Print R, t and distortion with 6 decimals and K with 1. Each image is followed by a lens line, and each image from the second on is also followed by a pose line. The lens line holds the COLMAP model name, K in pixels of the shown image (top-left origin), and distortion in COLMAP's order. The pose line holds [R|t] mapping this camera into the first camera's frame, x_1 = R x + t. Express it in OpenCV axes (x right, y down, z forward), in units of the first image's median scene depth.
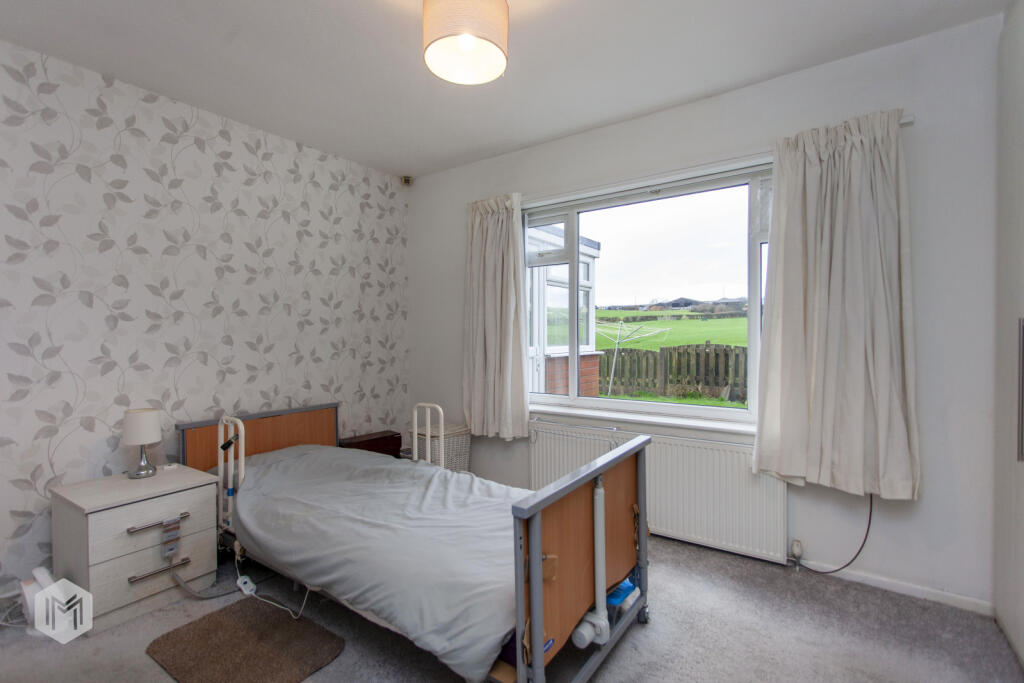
lens RADIAL K [[477.3, 0, 506.8], [0, 477.3, 343.4], [0, 0, 1]] dist [0.003322, 0.000526]
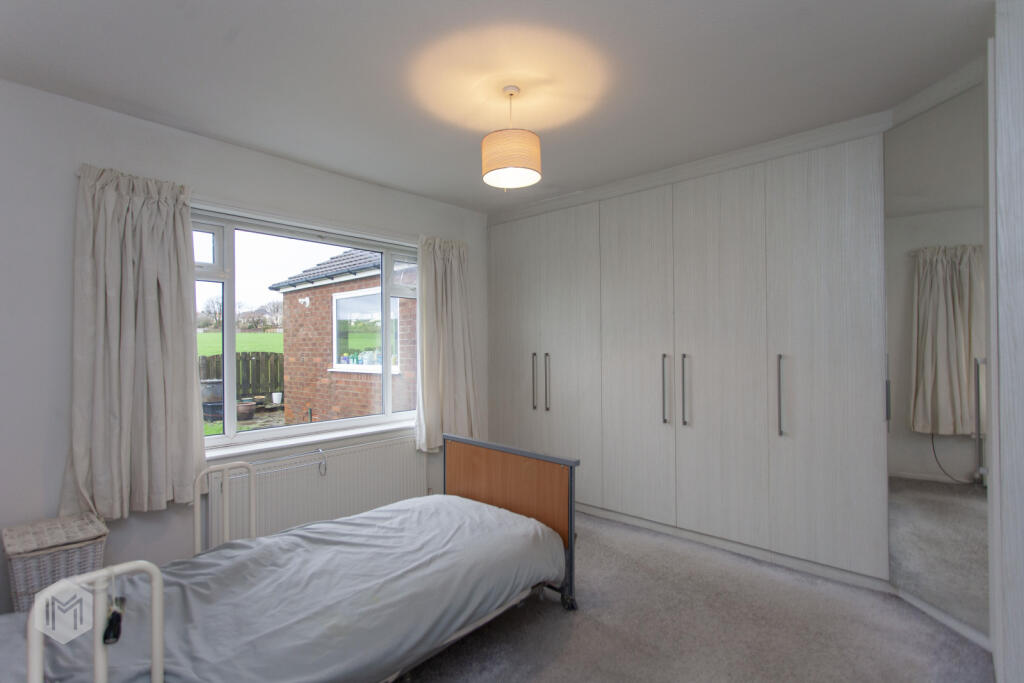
lens RADIAL K [[477.3, 0, 506.8], [0, 477.3, 343.4], [0, 0, 1]] dist [0.003322, 0.000526]
pose [[0.120896, 0.010881, 0.992606, -1.096763], [0.021171, 0.999684, -0.013538, -0.053659], [-0.992439, 0.022651, 0.120628, 0.615937]]
